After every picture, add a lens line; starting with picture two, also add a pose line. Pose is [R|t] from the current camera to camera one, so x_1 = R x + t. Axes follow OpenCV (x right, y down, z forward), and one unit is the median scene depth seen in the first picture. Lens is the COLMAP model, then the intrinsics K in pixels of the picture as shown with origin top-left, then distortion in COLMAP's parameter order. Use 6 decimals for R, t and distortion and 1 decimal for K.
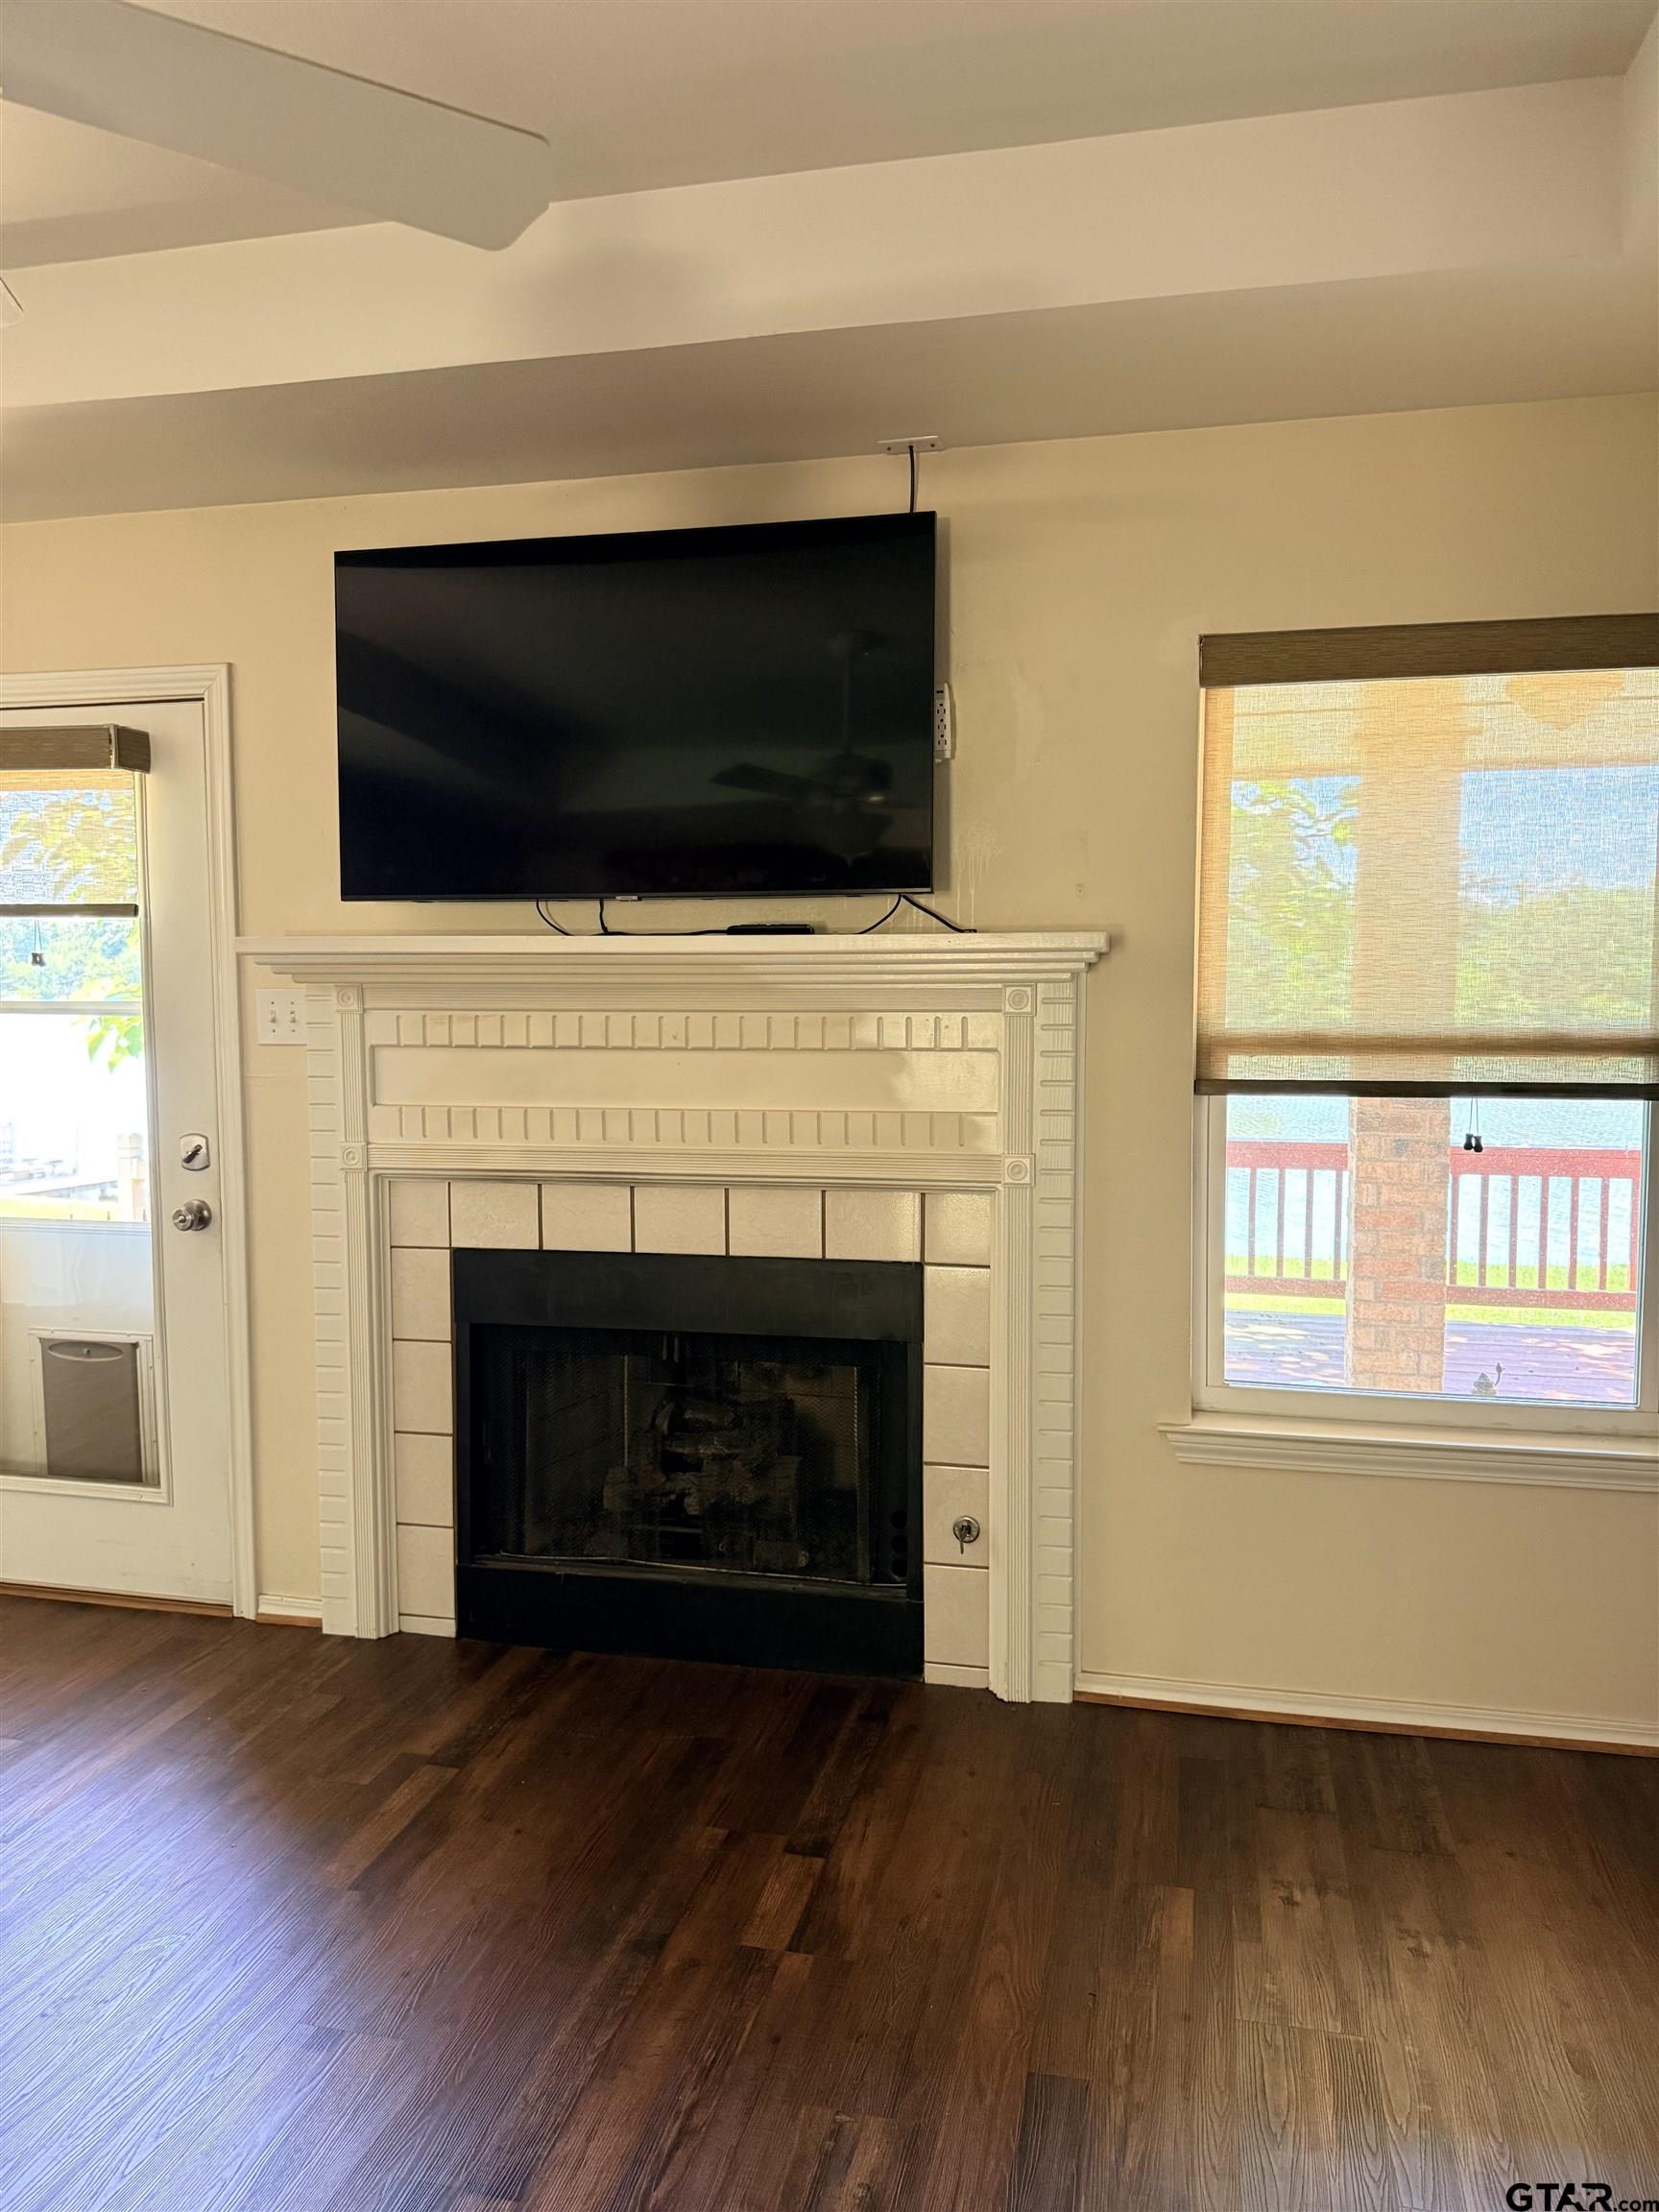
lens RADIAL K [[1562.8, 0, 820.5], [0, 1562.8, 1095.5], [0, 0, 1]] dist [0.047150, -0.062776]
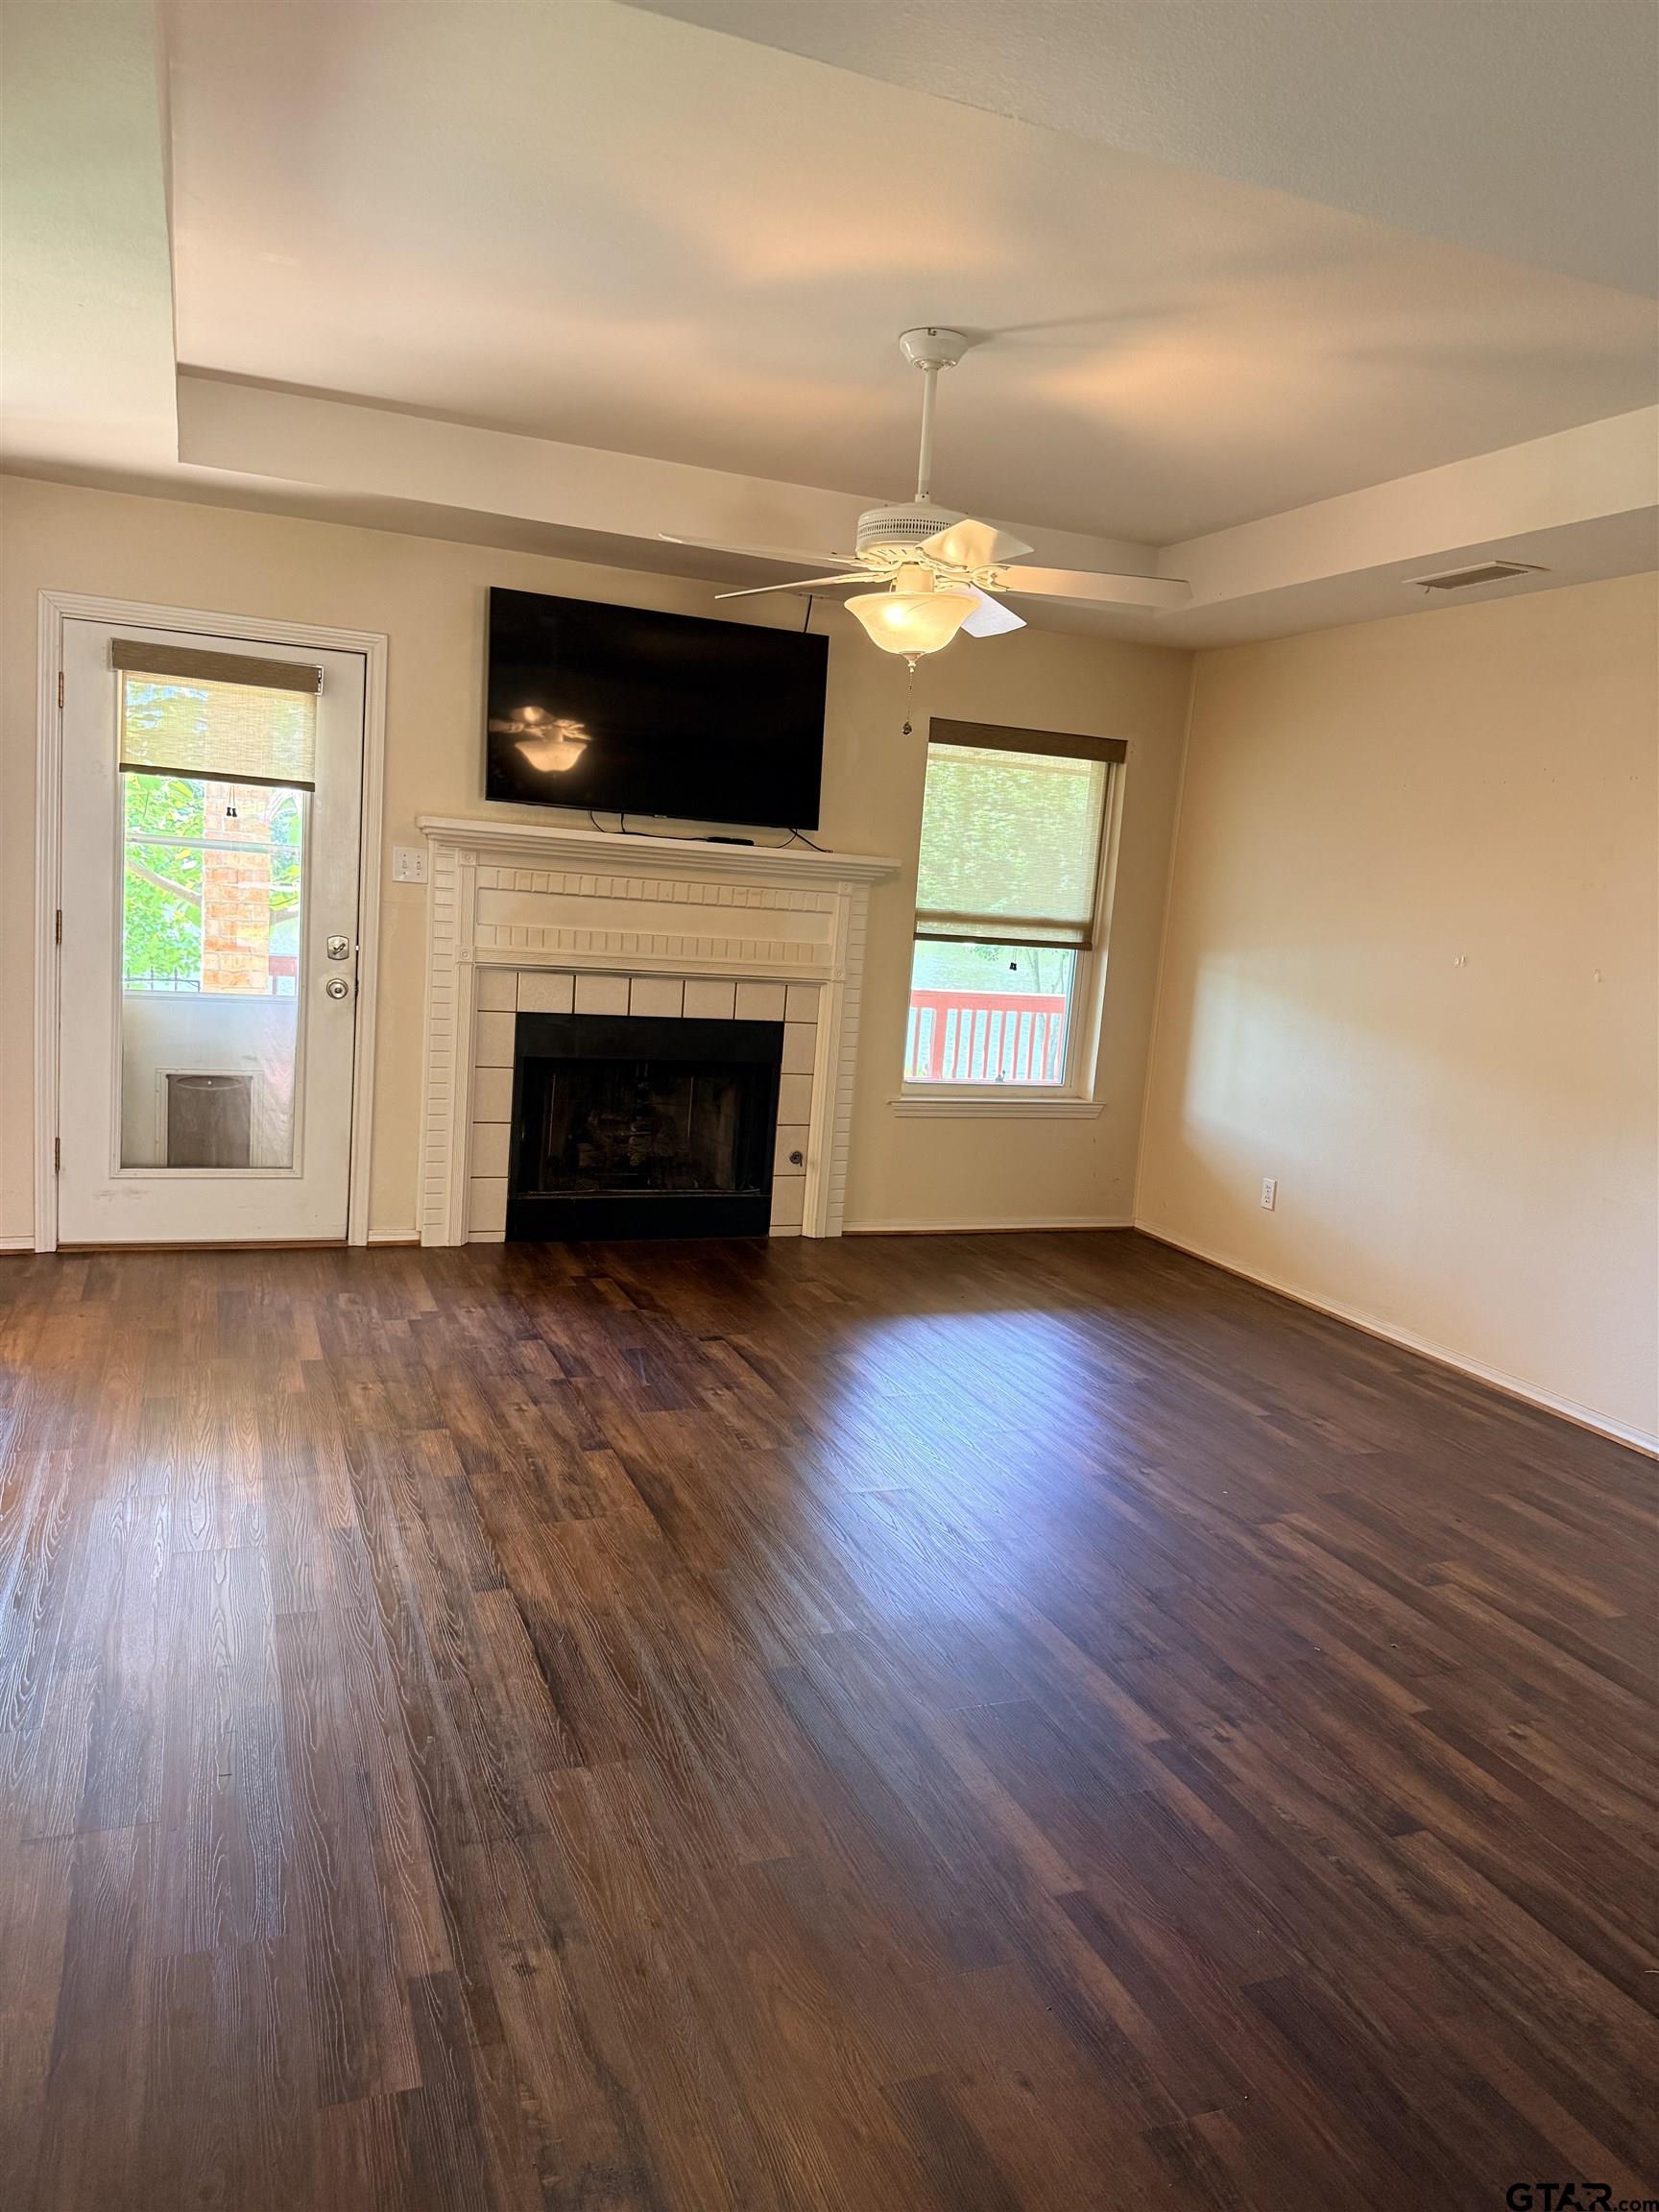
lens RADIAL K [[1562.8, 0, 830.6], [0, 1562.8, 1112.3], [0, 0, 1]] dist [0.047150, -0.062776]
pose [[0.814635, -0.020089, 0.579626, -0.974932], [-0.040285, 0.995026, 0.091104, 0.039187], [-0.578573, -0.097566, 0.809774, -0.589886]]
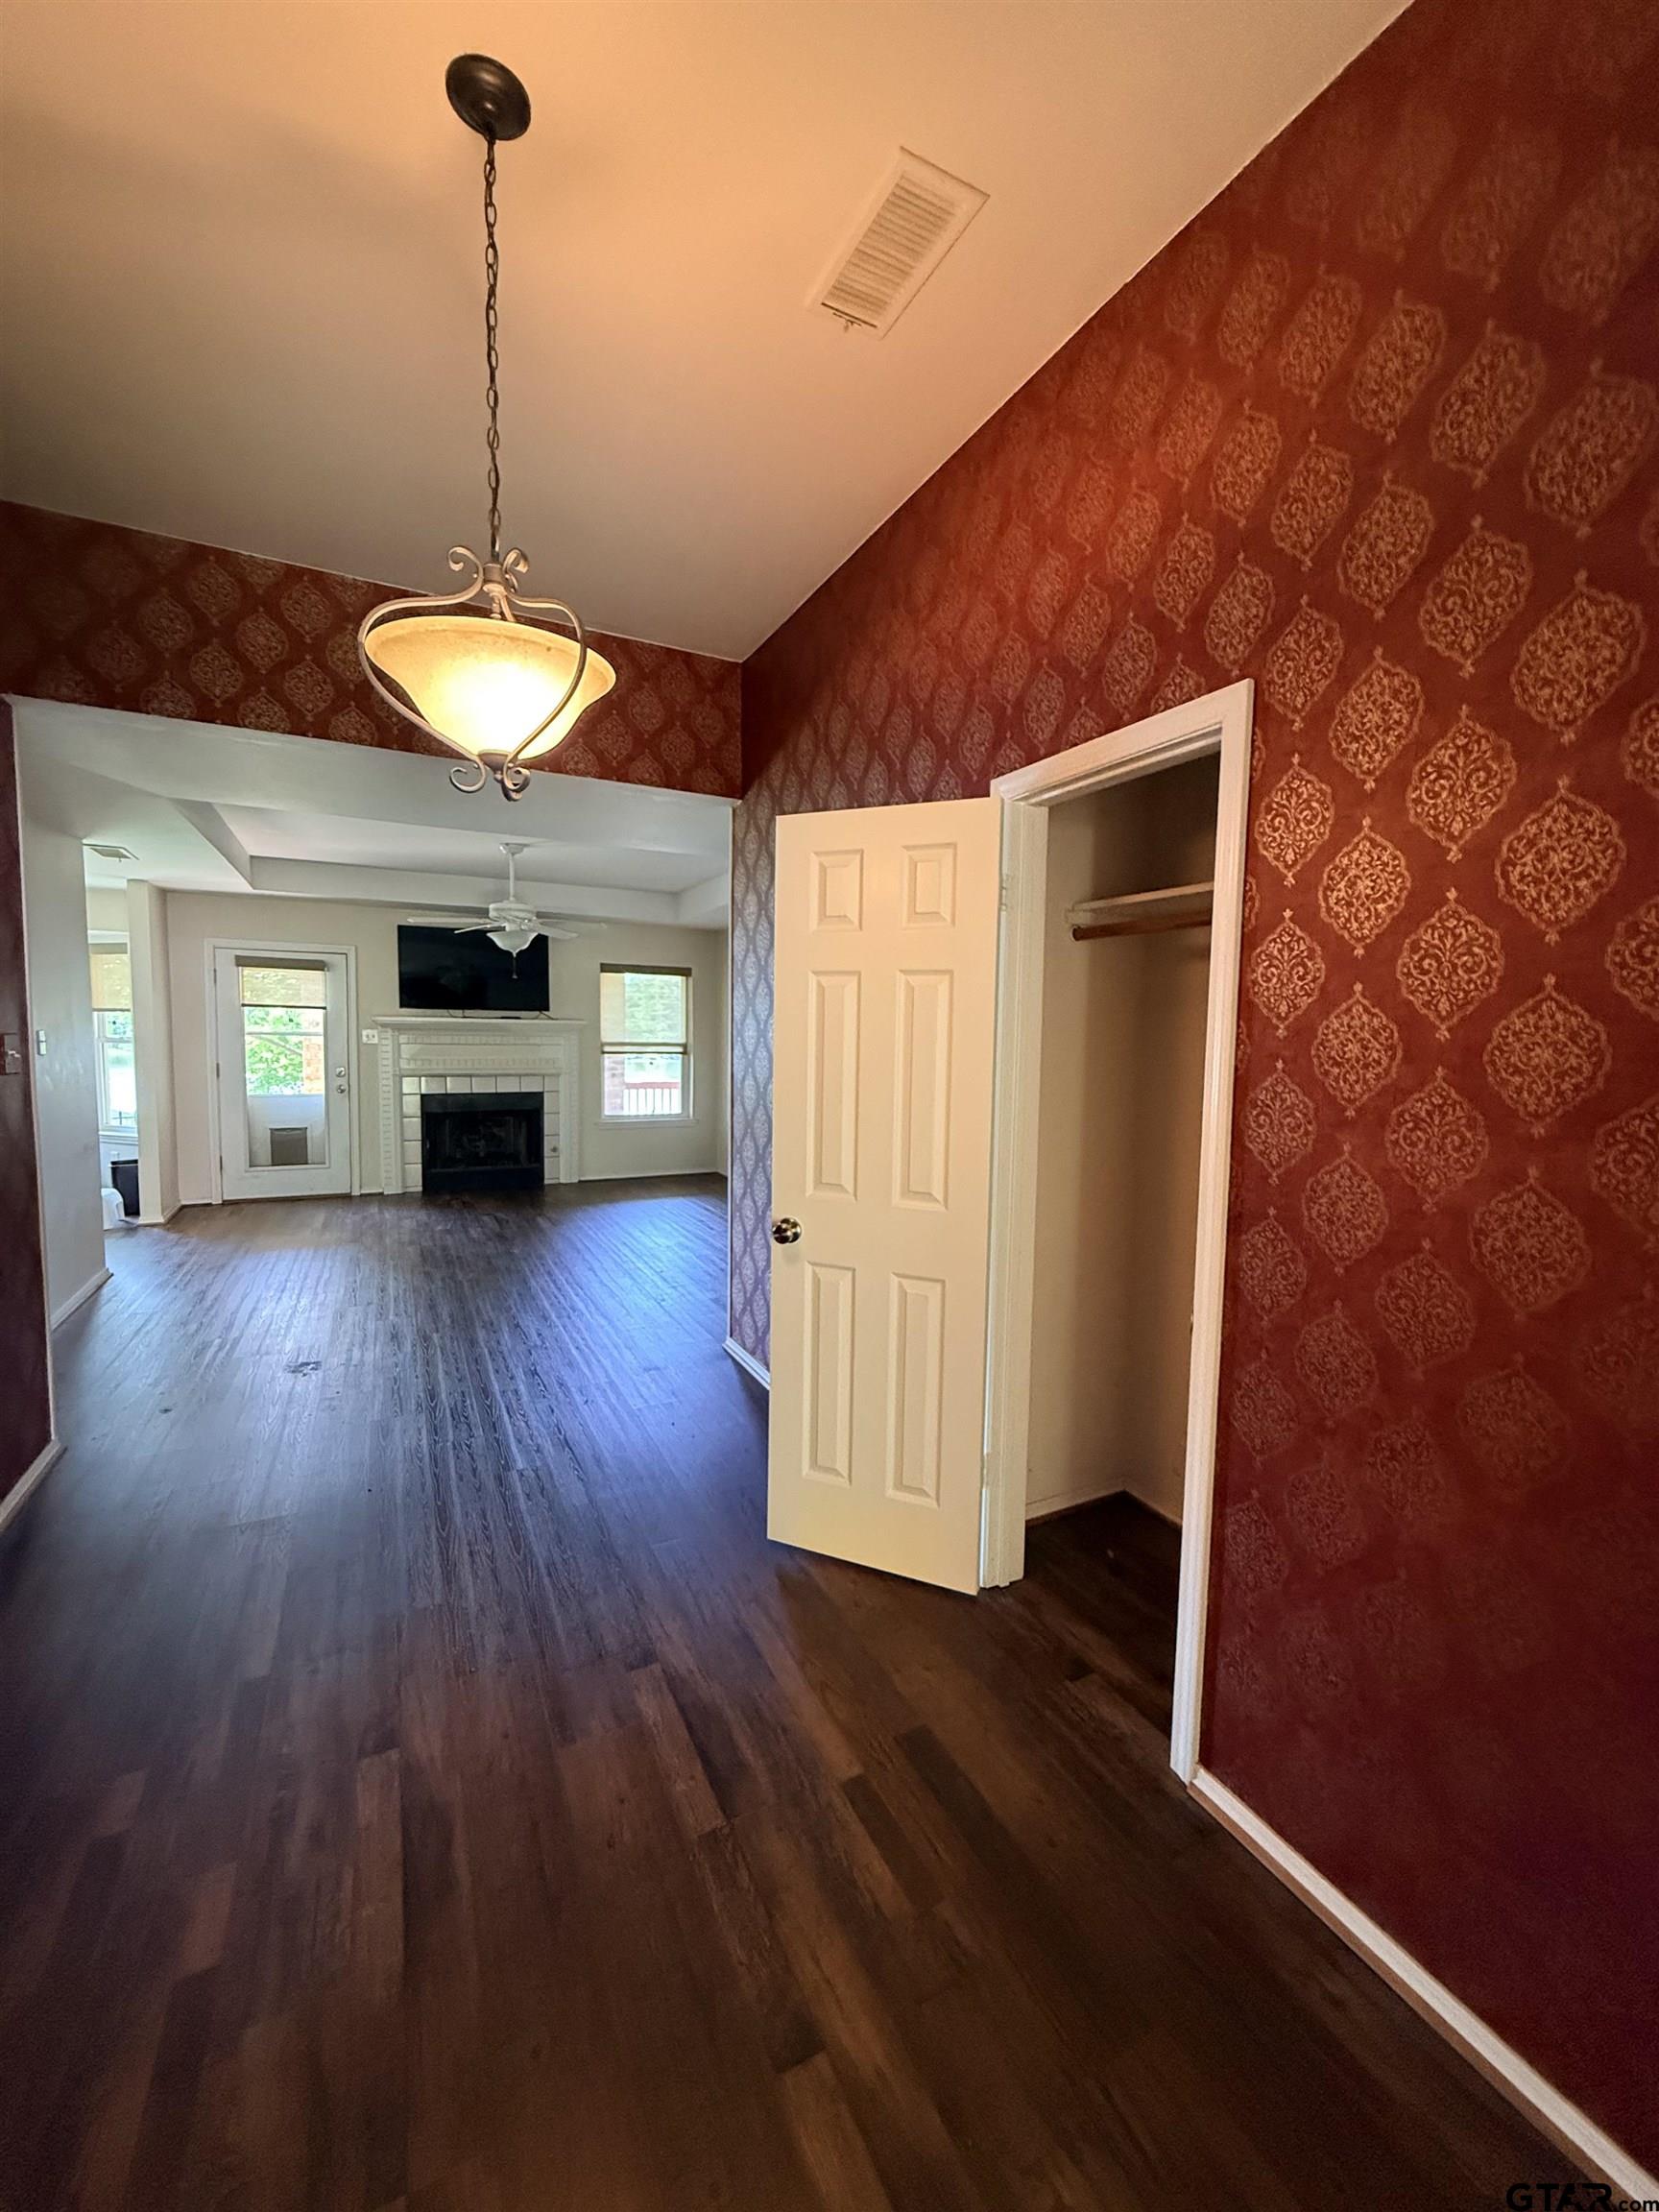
lens RADIAL K [[882.1, 0, 823.5], [0, 882.1, 1104.6], [0, 0, 1]] dist [0.001181, -0.000172]
pose [[0.777897, -0.034665, 0.627435, -0.892609], [0.028802, 0.999395, 0.019507, 0.114297], [-0.627731, 0.002897, 0.778425, -1.490961]]
